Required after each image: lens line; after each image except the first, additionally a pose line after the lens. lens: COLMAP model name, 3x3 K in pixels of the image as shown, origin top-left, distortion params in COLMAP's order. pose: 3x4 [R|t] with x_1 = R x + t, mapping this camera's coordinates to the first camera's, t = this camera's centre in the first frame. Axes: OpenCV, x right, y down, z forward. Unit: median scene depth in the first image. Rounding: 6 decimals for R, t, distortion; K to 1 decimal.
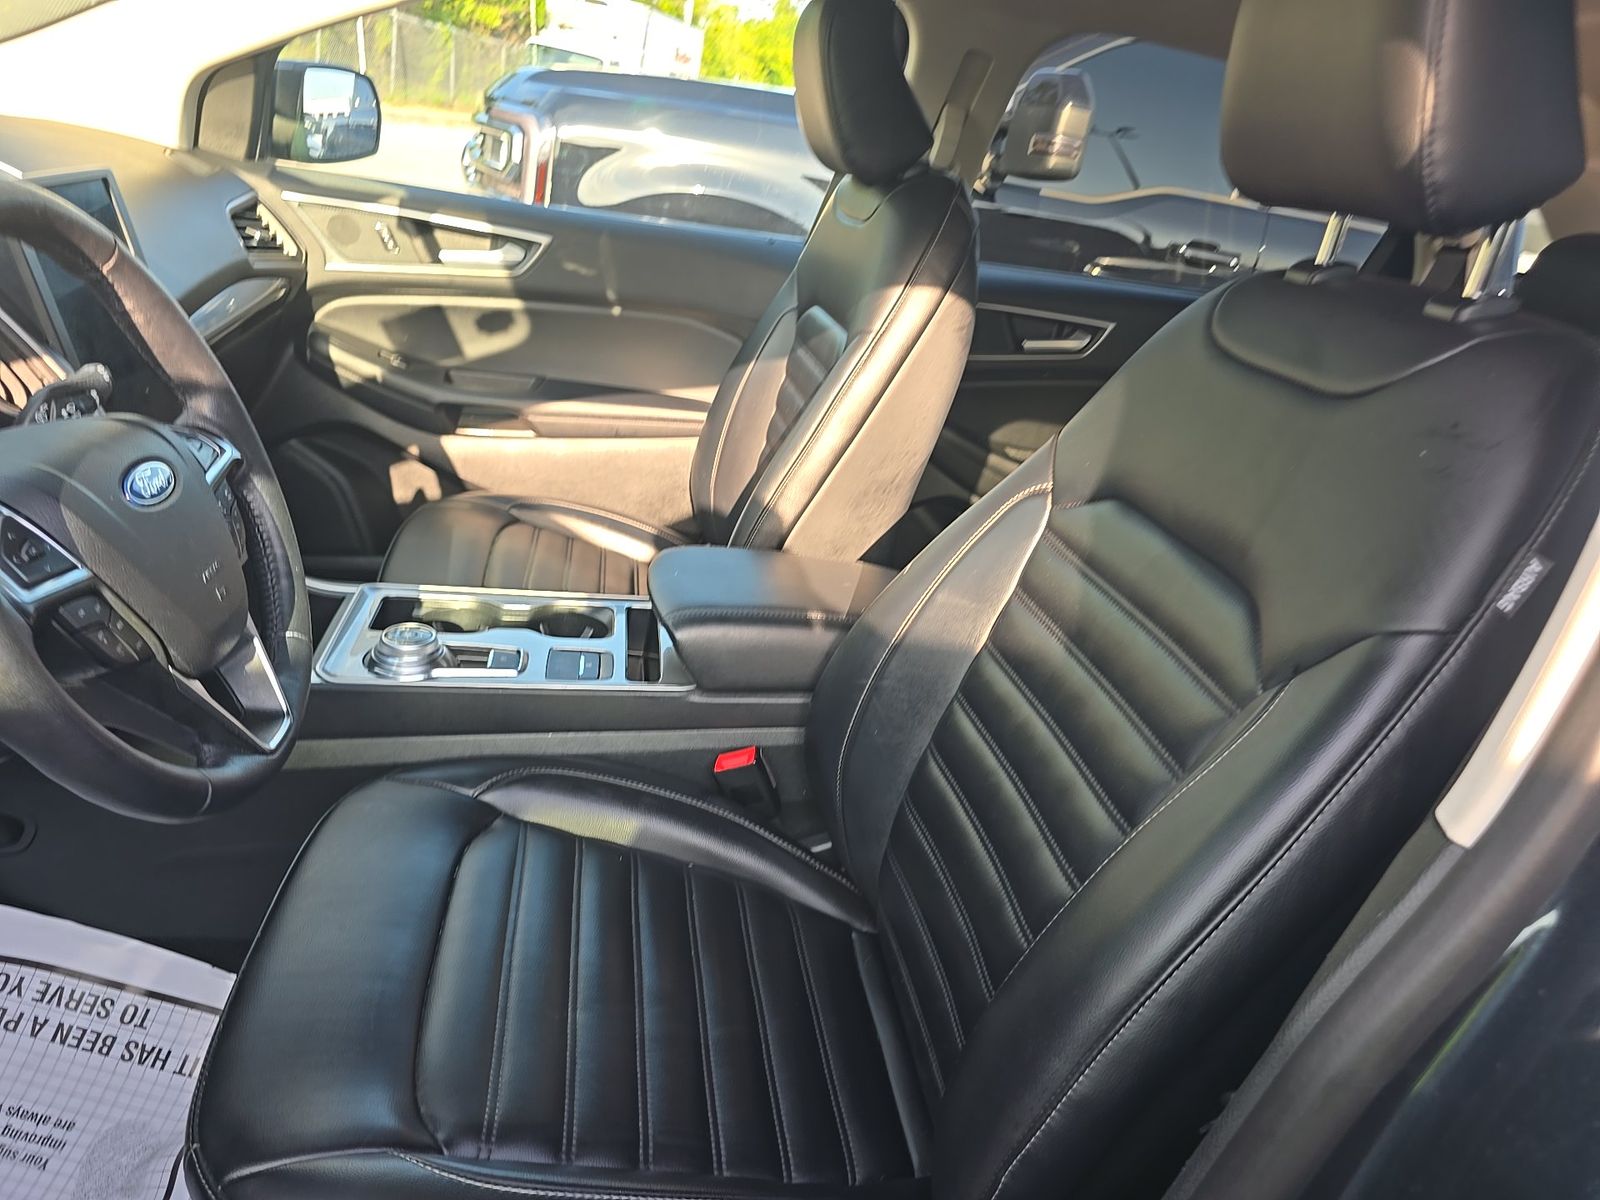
lens RADIAL K [[1105.9, 0, 800.0], [0, 1105.9, 600.0], [0, 0, 1]] dist [0.034159, -0.034326]
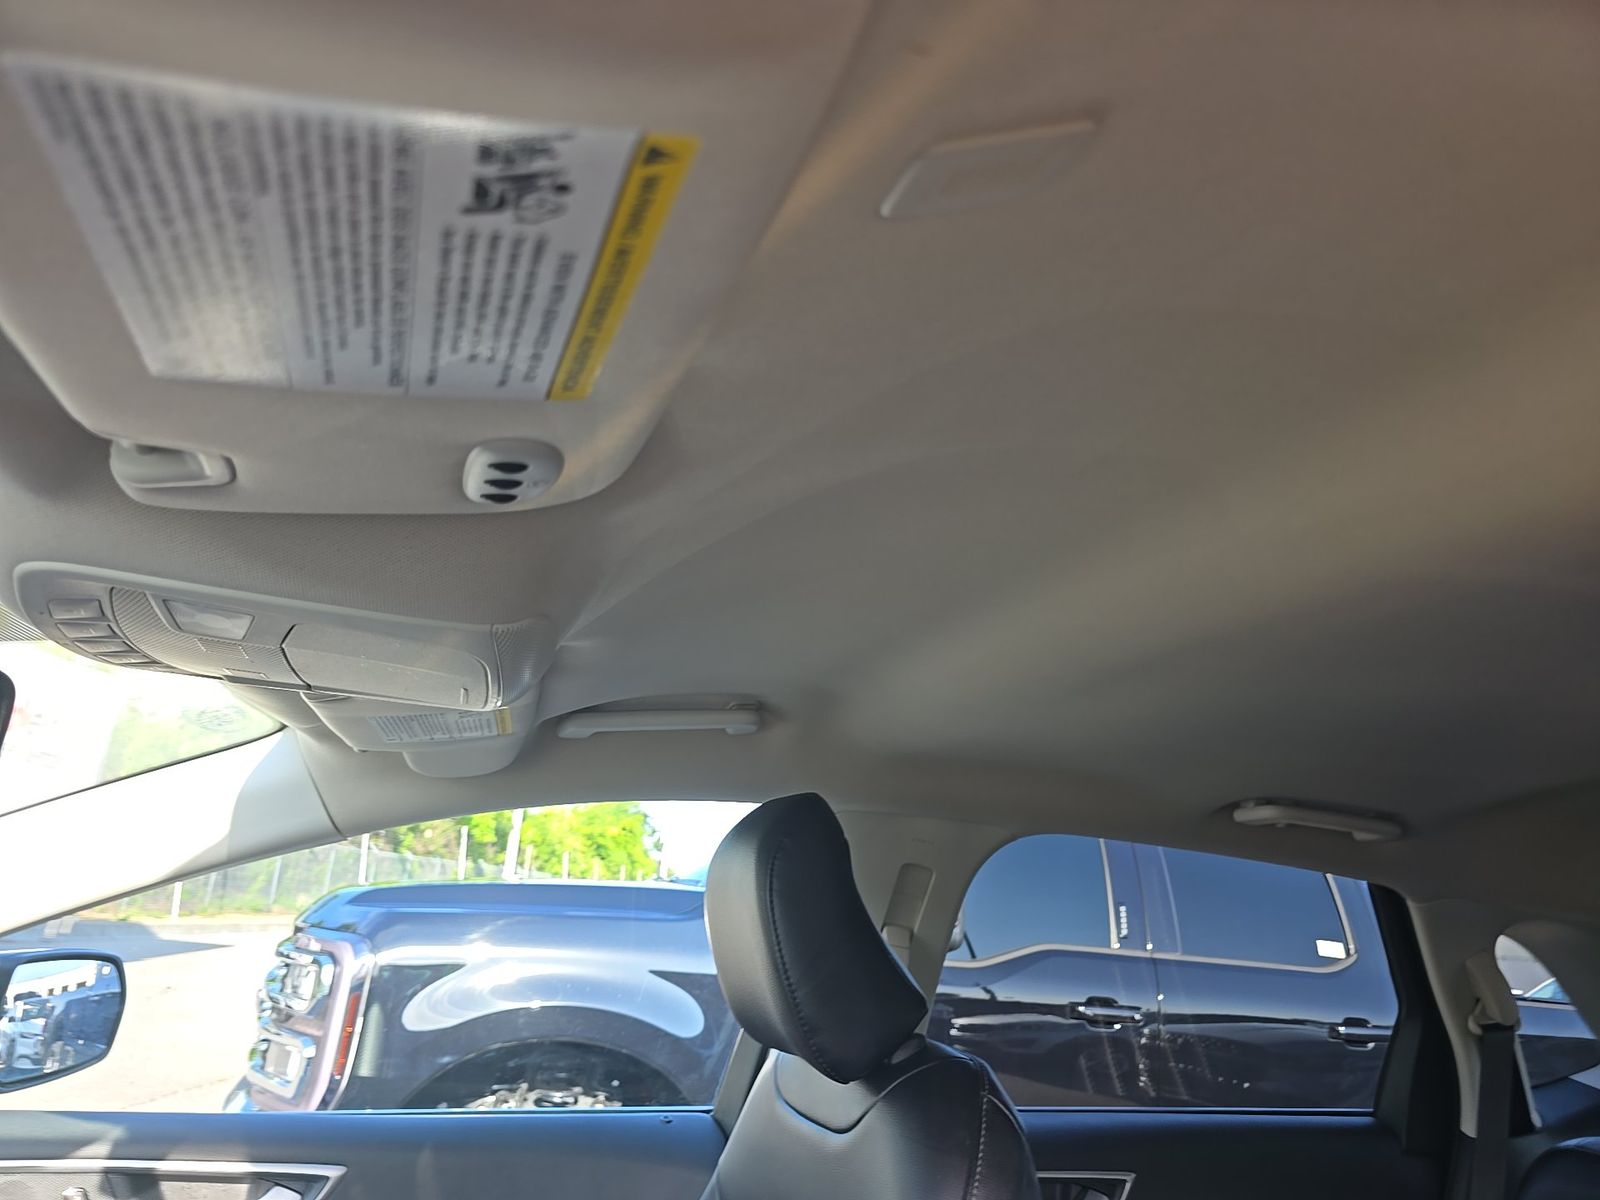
lens RADIAL K [[1105.9, 0, 800.0], [0, 1105.9, 600.0], [0, 0, 1]] dist [0.034159, -0.034326]
pose [[0.984854, -0.048825, 0.166370, -0.046682], [0.139783, 0.791297, -0.595239, -0.154724], [-0.102586, 0.609479, 0.786137, 0.223075]]
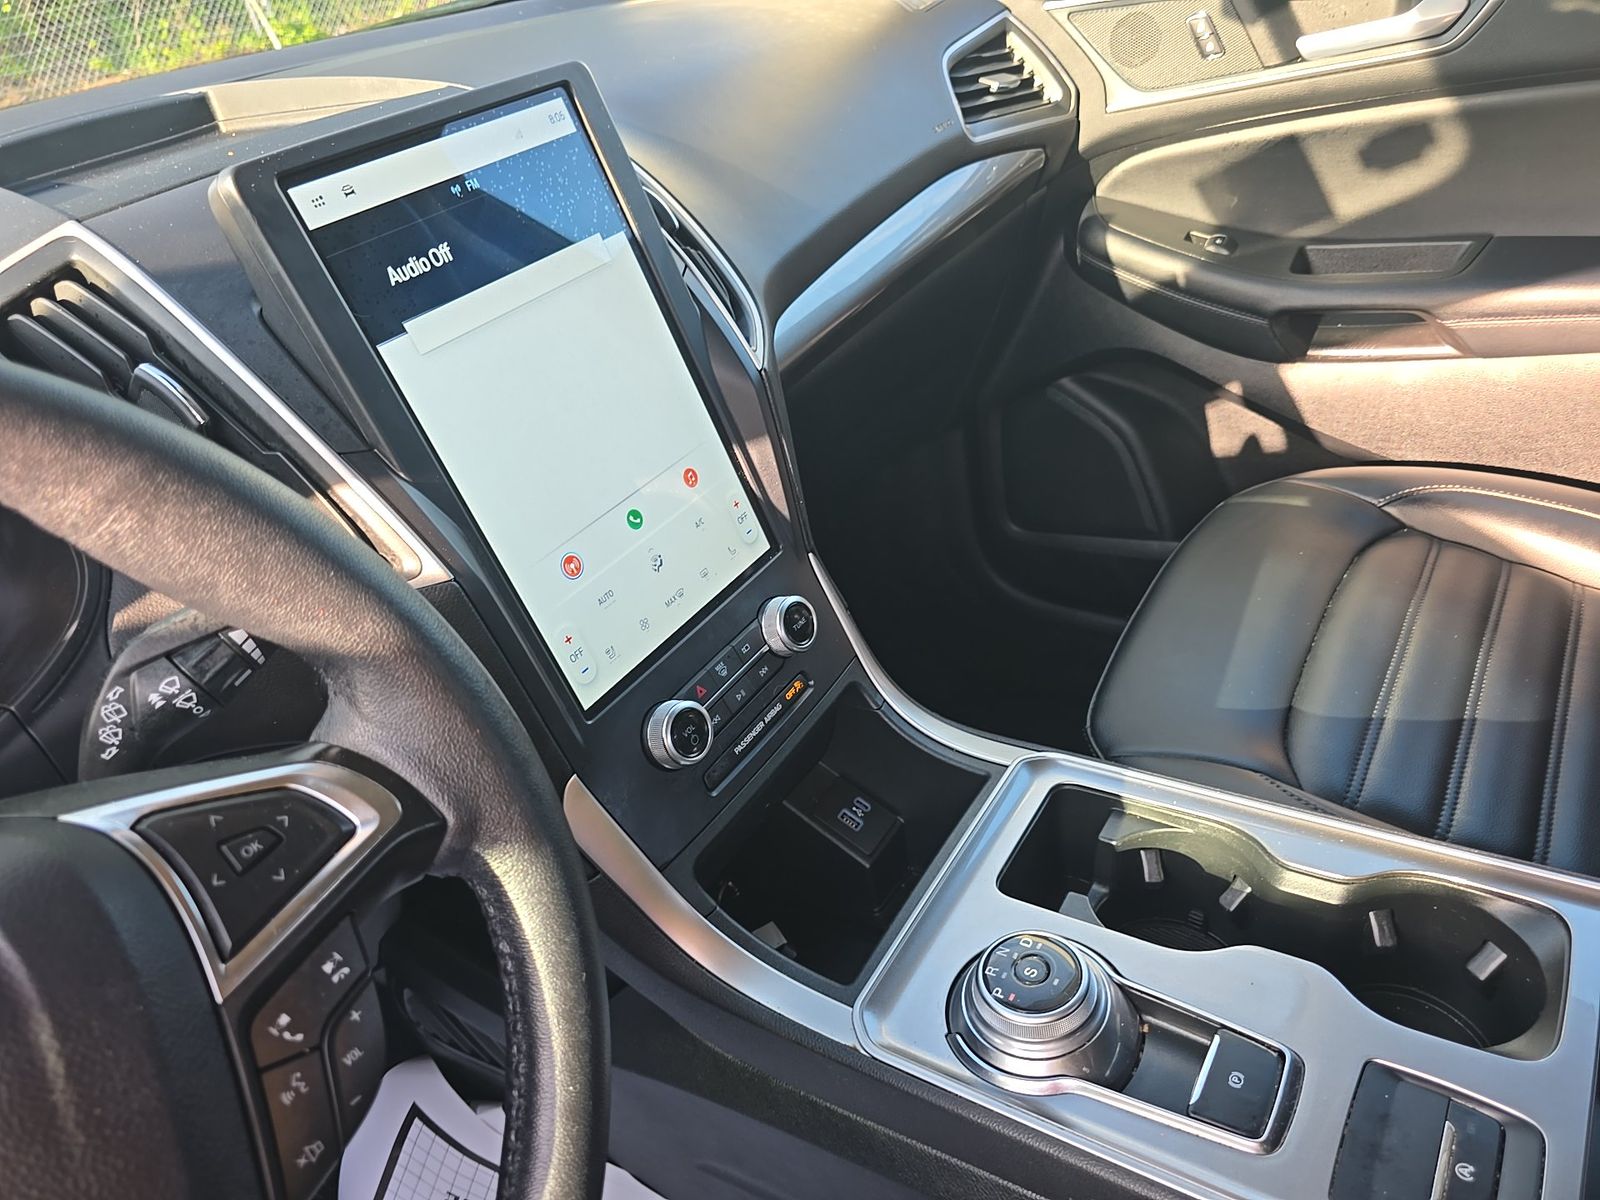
lens RADIAL K [[1105.9, 0, 800.0], [0, 1105.9, 600.0], [0, 0, 1]] dist [0.034159, -0.034326]
pose [[0.702962, 0.118636, -0.701263, -0.068446], [0.001431, 0.985752, 0.168199, -0.124116], [0.711226, -0.119242, 0.692776, 0.383825]]
